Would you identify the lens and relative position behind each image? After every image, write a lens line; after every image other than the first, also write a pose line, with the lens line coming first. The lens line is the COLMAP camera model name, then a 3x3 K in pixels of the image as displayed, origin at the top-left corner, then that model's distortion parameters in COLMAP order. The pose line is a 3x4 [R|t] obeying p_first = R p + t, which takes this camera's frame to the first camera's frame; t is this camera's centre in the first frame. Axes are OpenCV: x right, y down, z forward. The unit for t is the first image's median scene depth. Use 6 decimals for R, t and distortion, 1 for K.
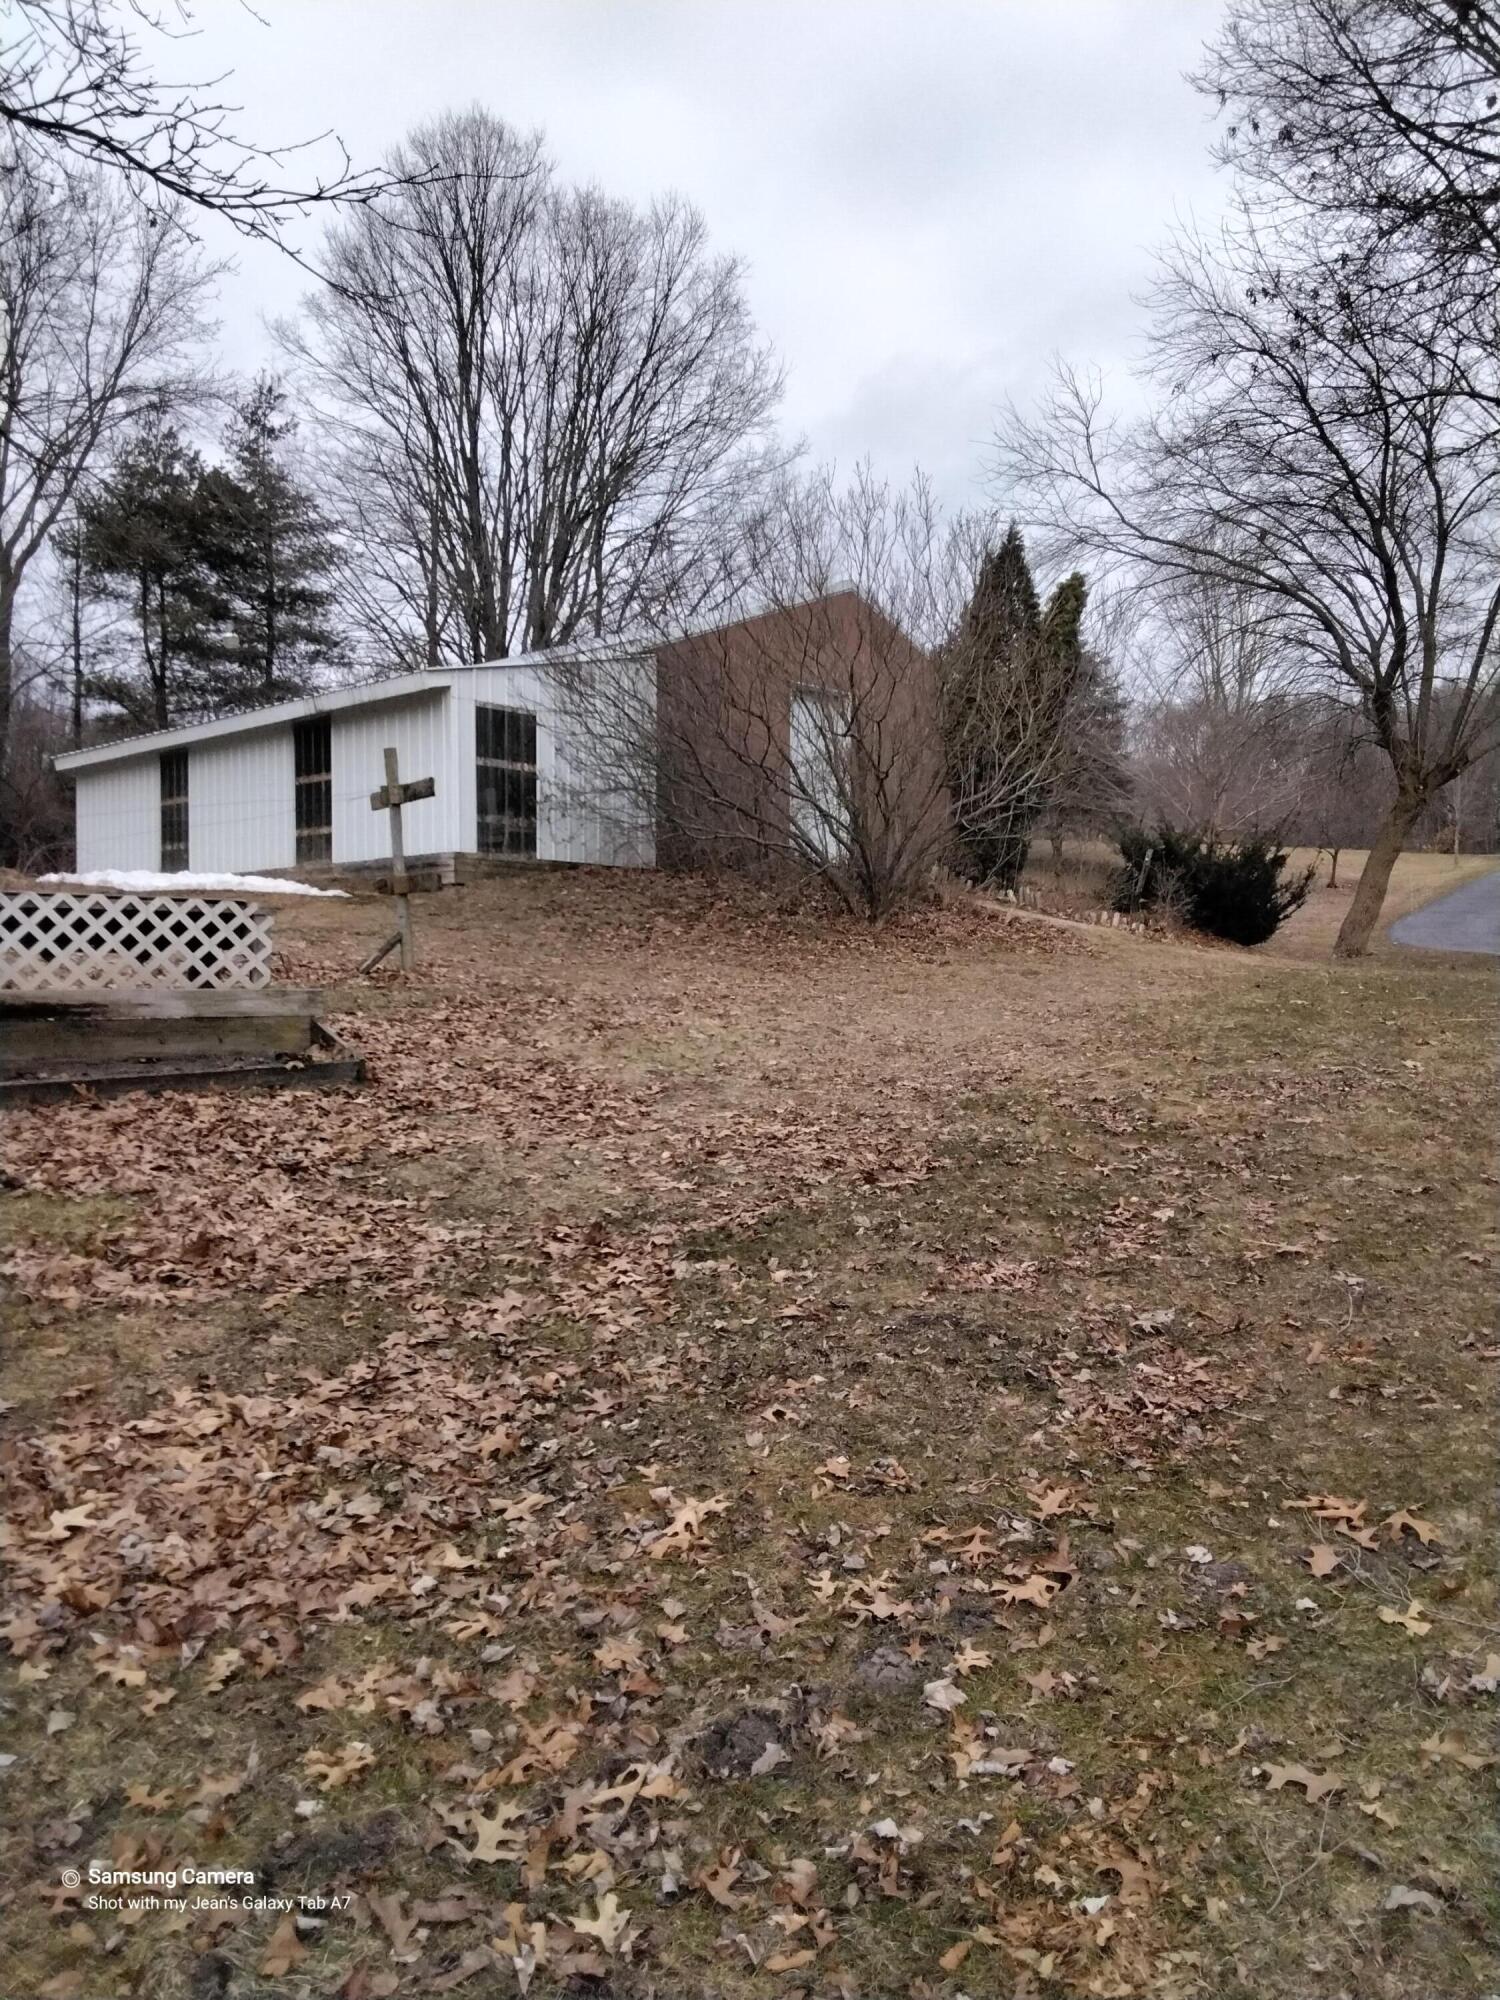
lens RADIAL K [[1580.3, 0, 747.4], [0, 1580.3, 1074.4], [0, 0, 1]] dist [0.093204, -0.223996]
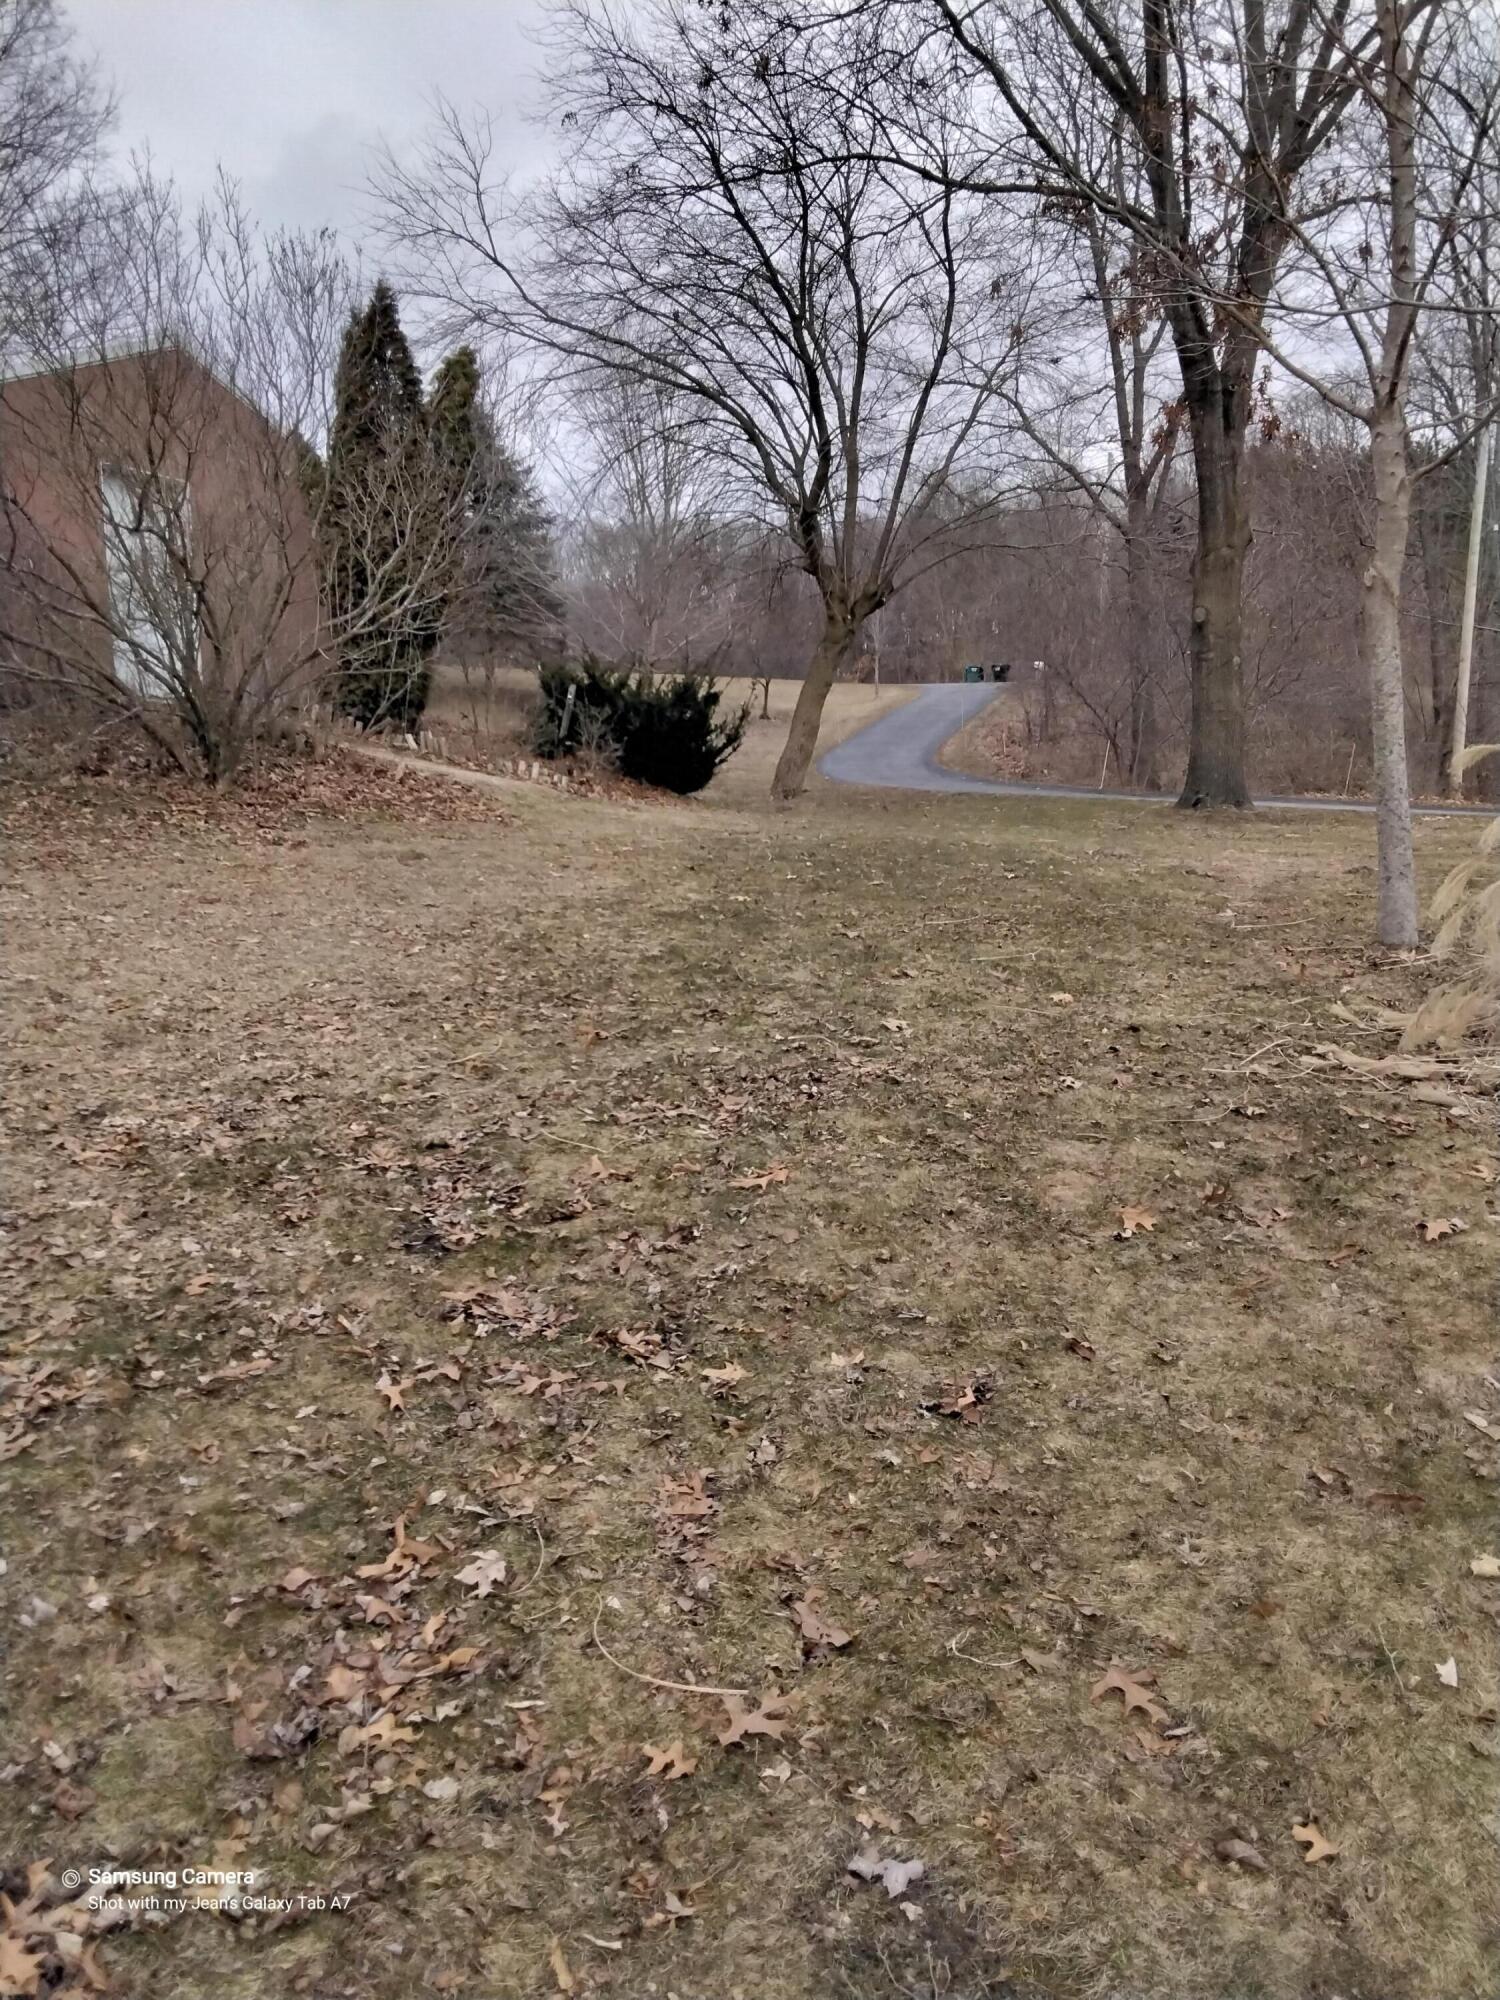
lens RADIAL K [[1580.3, 0, 747.4], [0, 1580.3, 1074.4], [0, 0, 1]] dist [0.093204, -0.223996]
pose [[0.943054, -0.077335, 0.323524, 0.036678], [0.042738, 0.992708, 0.112717, -0.019066], [-0.329882, -0.092471, 0.939482, 0.104694]]
